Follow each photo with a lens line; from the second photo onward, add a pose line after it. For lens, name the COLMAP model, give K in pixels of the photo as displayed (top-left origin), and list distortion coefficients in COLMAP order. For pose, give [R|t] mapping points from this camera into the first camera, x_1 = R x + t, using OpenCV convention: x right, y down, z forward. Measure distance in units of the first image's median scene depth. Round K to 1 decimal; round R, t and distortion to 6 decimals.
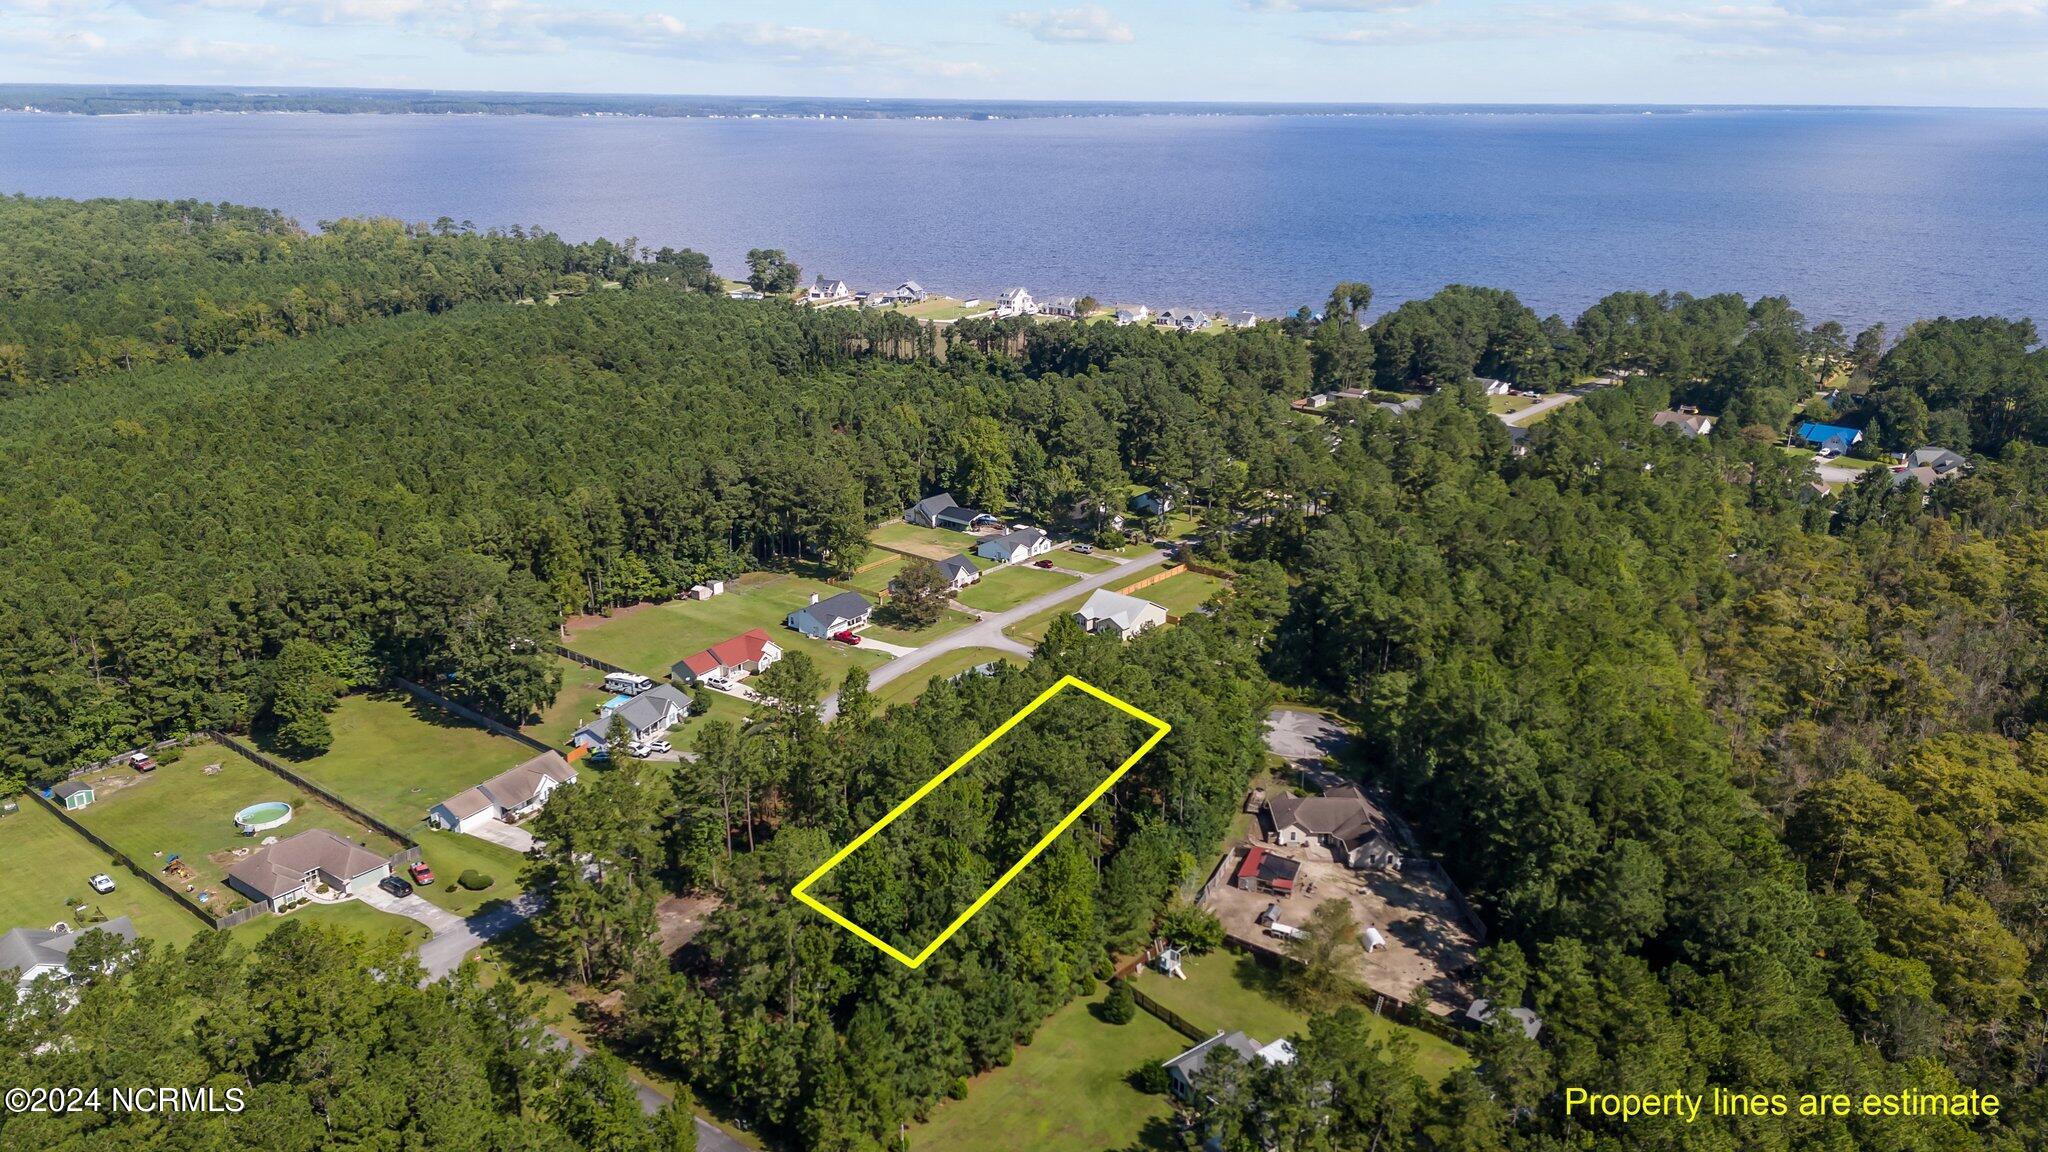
lens RADIAL K [[1489.1, 0, 1028.2], [0, 1489.1, 587.3], [0, 0, 1]] dist [0.132122, -0.194981]
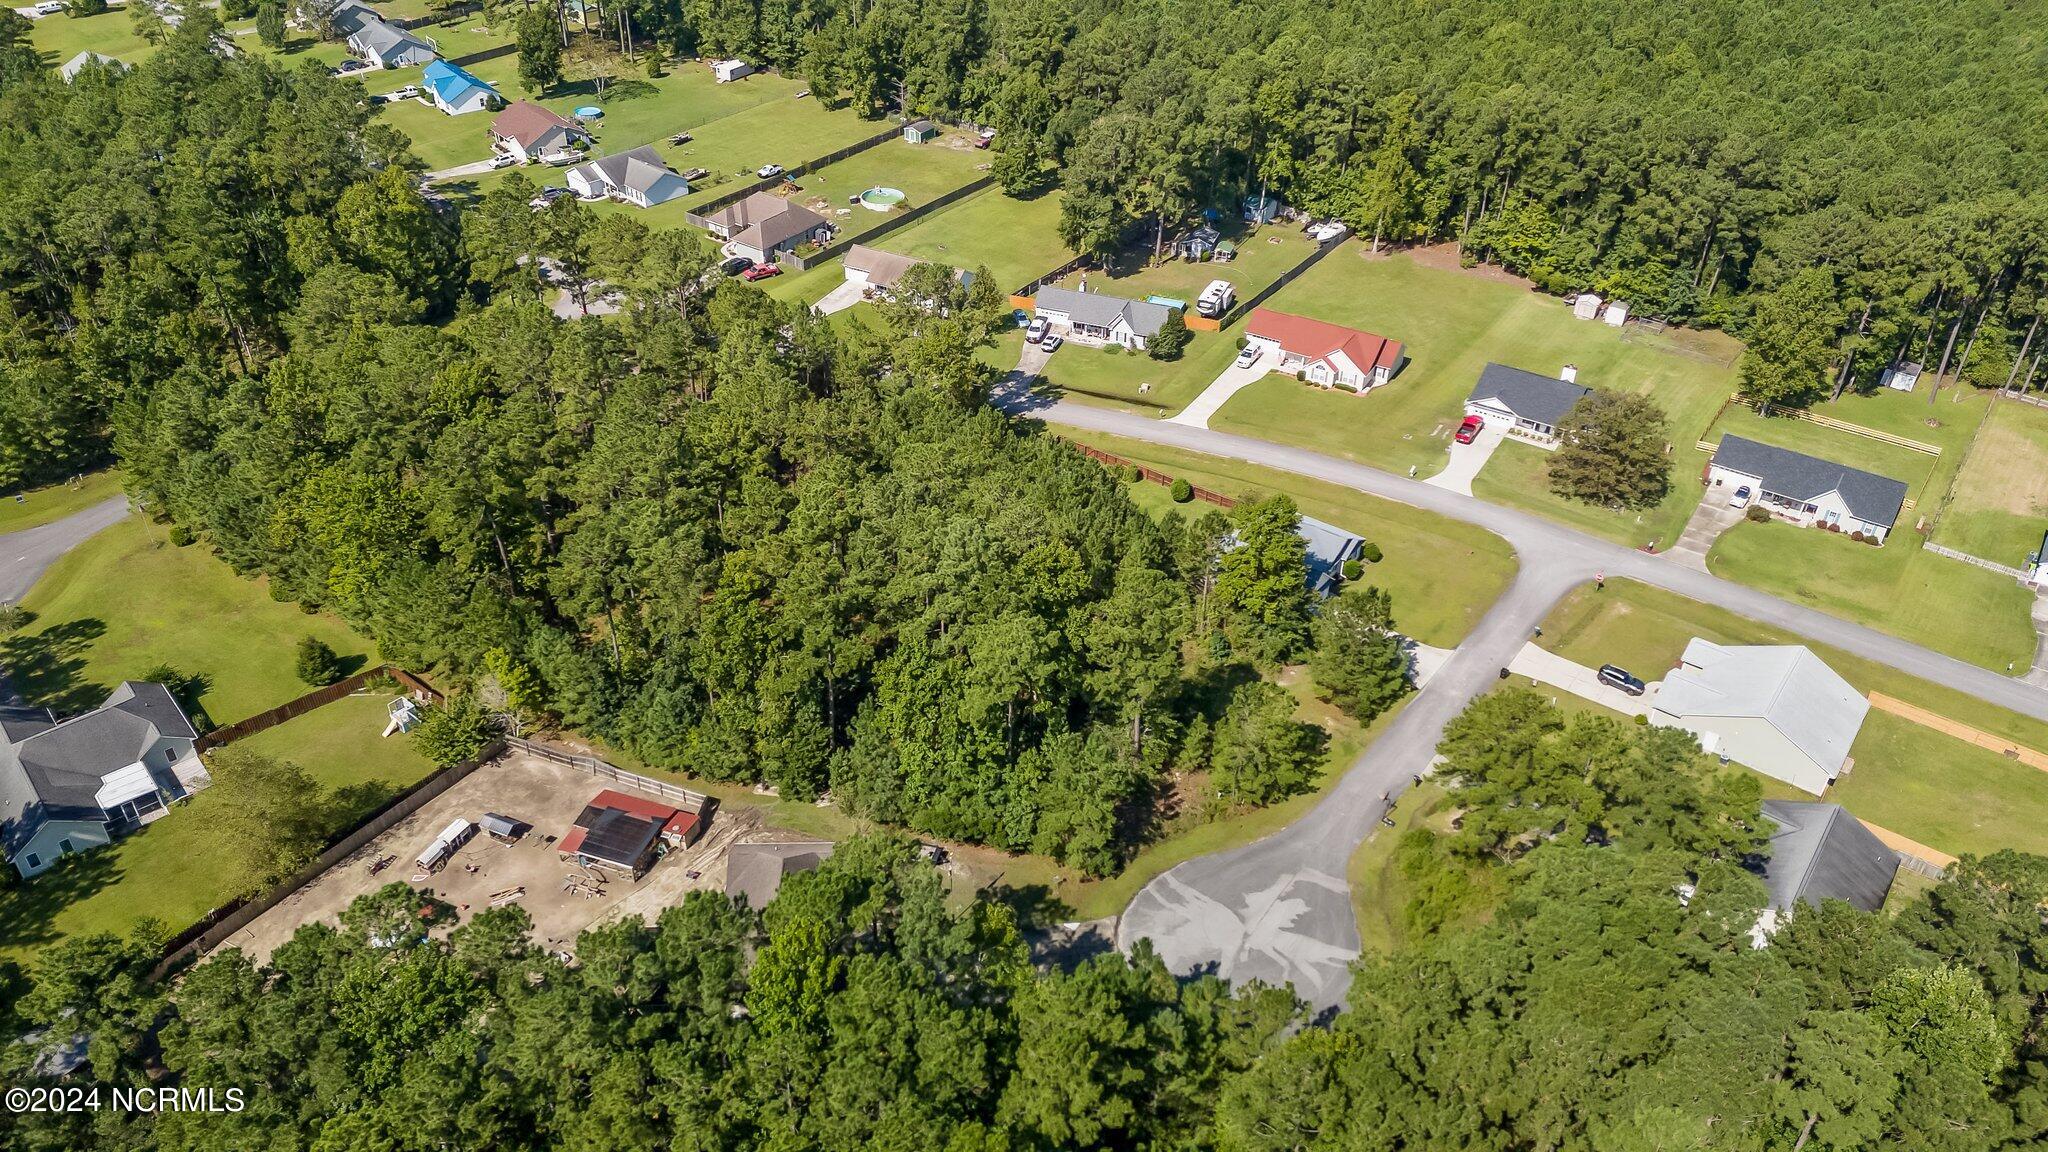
lens RADIAL K [[1489.1, 0, 1028.2], [0, 1489.1, 587.3], [0, 0, 1]] dist [0.132122, -0.194981]
pose [[0.033090, 0.578590, -0.814947, 0.397589], [-0.331032, 0.775714, 0.537294, -0.179896], [0.943039, 0.251995, 0.217201, 0.645208]]
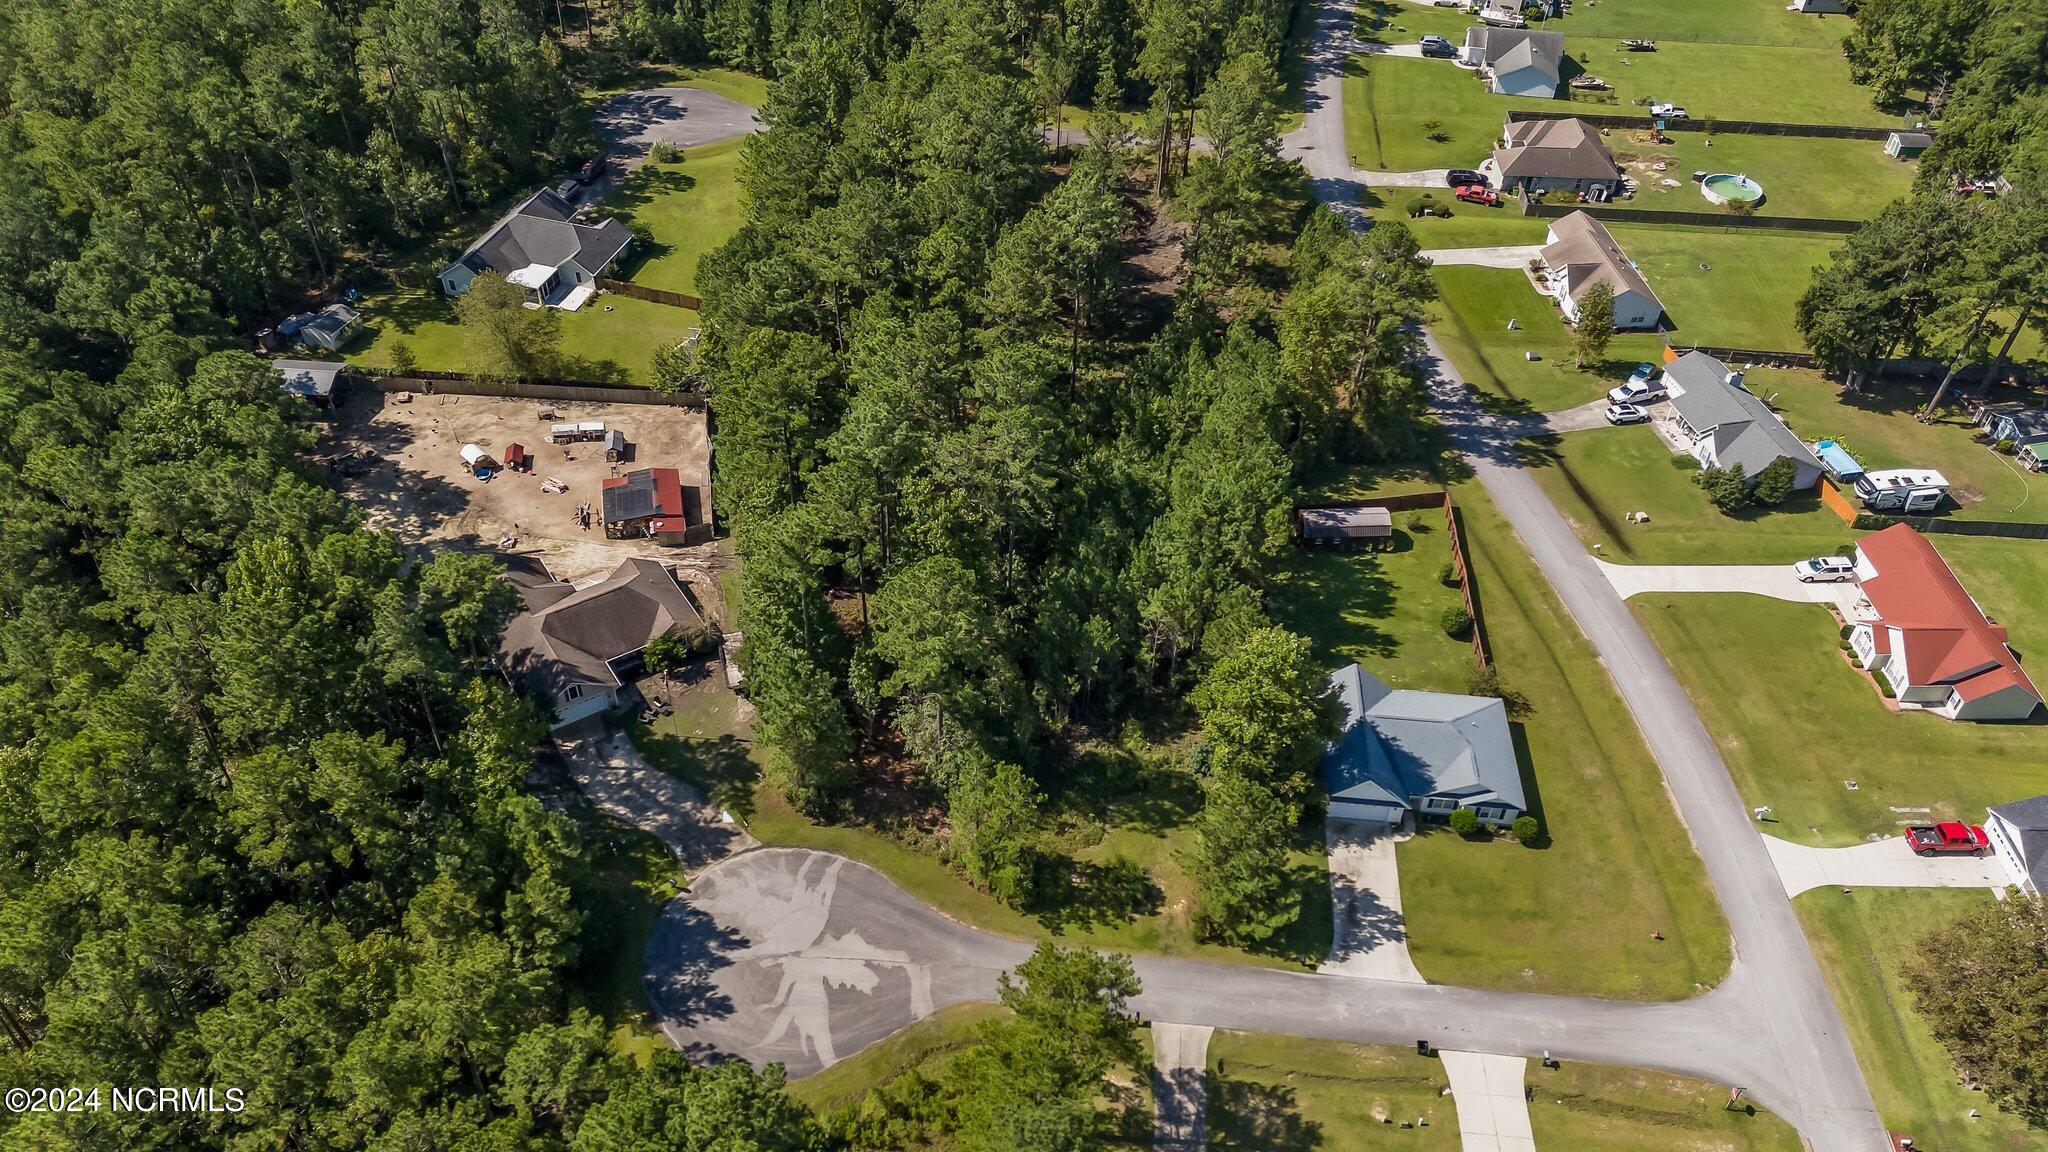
lens RADIAL K [[1497.4, 0, 1025.9], [0, 1497.4, 580.1], [0, 0, 1]] dist [0.090161, -0.092063]
pose [[-0.828453, 0.354070, -0.433936, 0.214690], [-0.208249, 0.524502, 0.825548, -0.264196], [0.519902, 0.774295, -0.360790, 0.888916]]
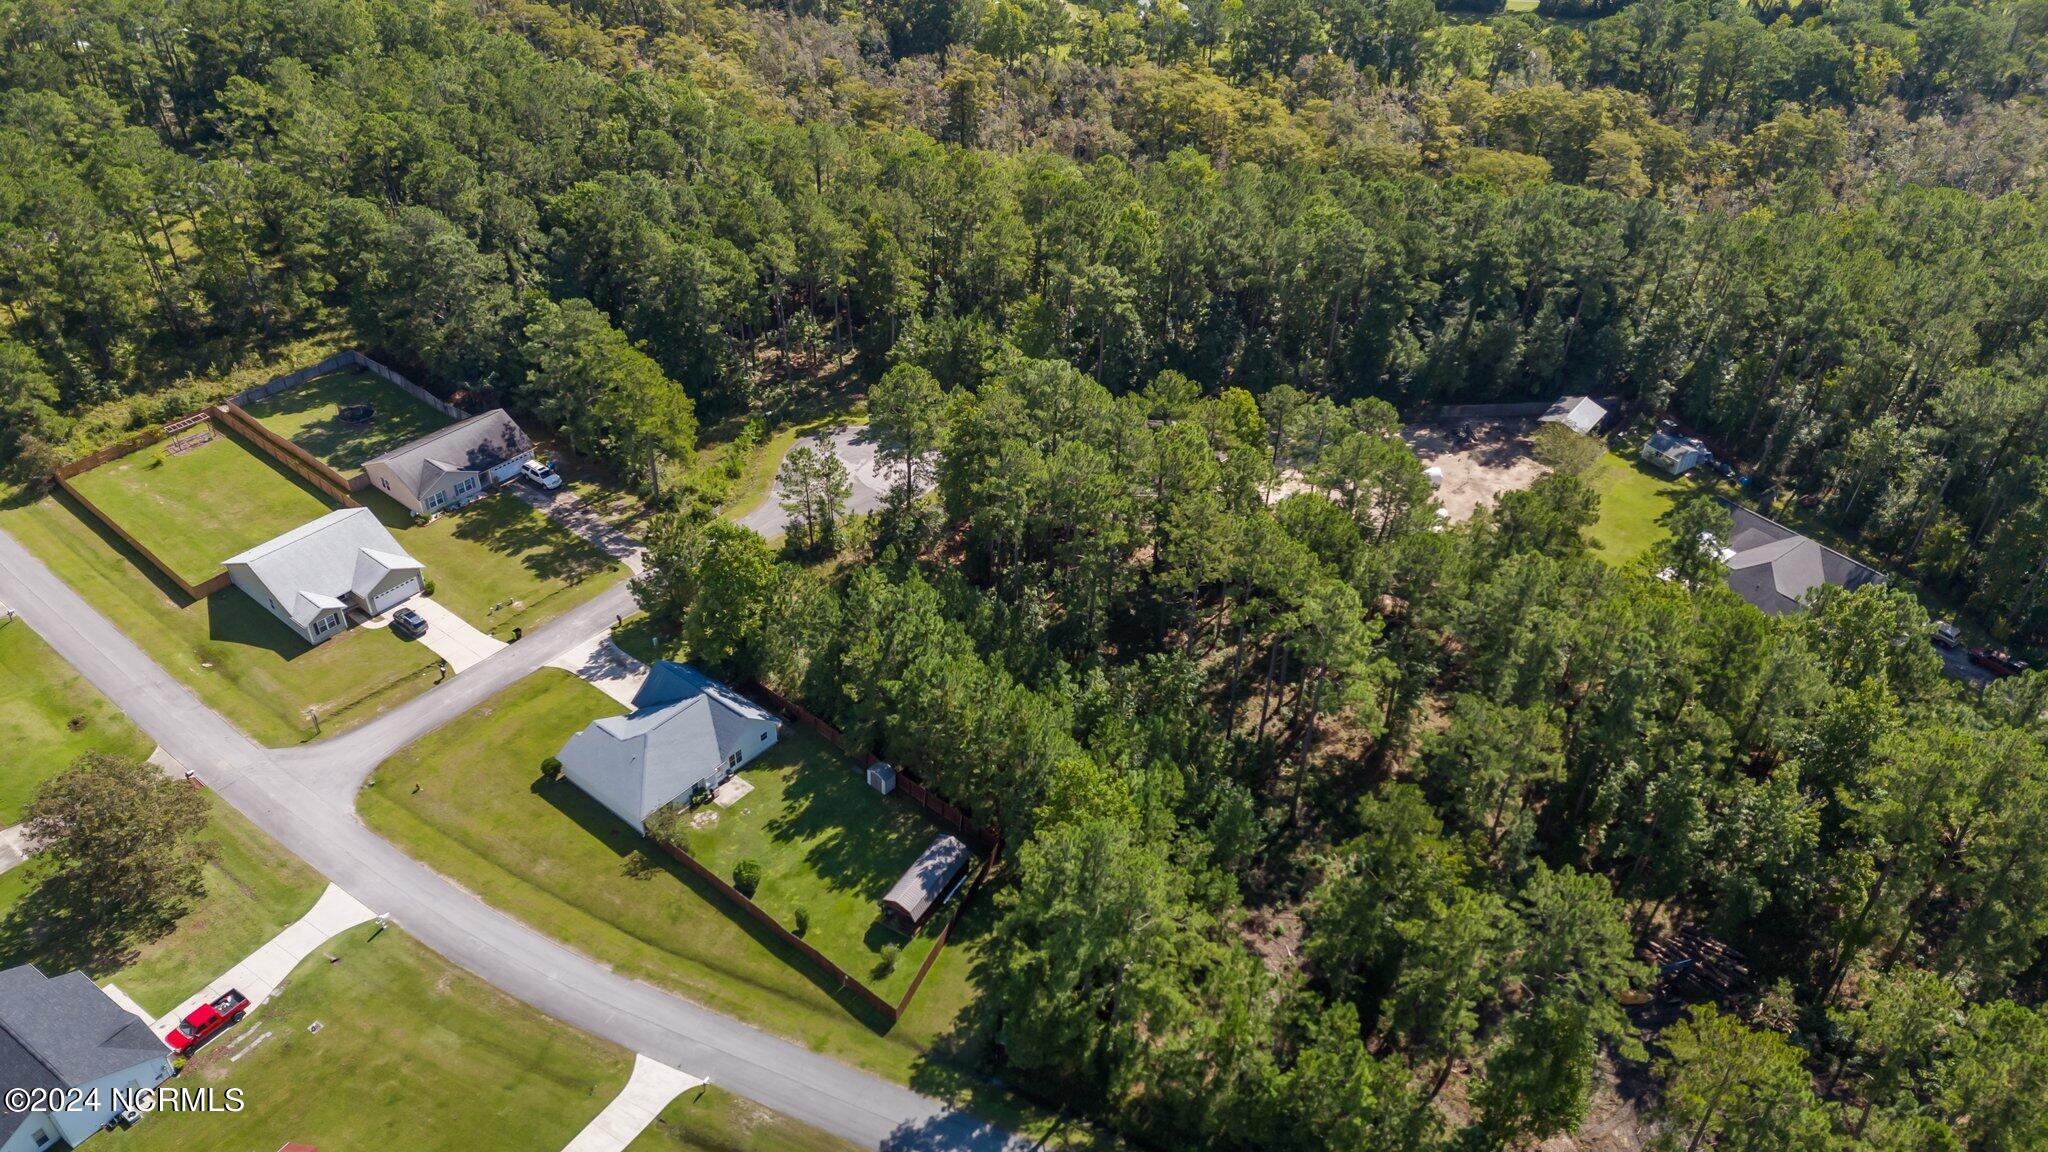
lens RADIAL K [[1497.4, 0, 1025.9], [0, 1497.4, 580.1], [0, 0, 1]] dist [0.090161, -0.092063]
pose [[0.014527, -0.612656, 0.790216, -0.329251], [0.295317, 0.757673, 0.581996, -0.199632], [-0.955289, 0.224910, 0.191934, 0.644301]]
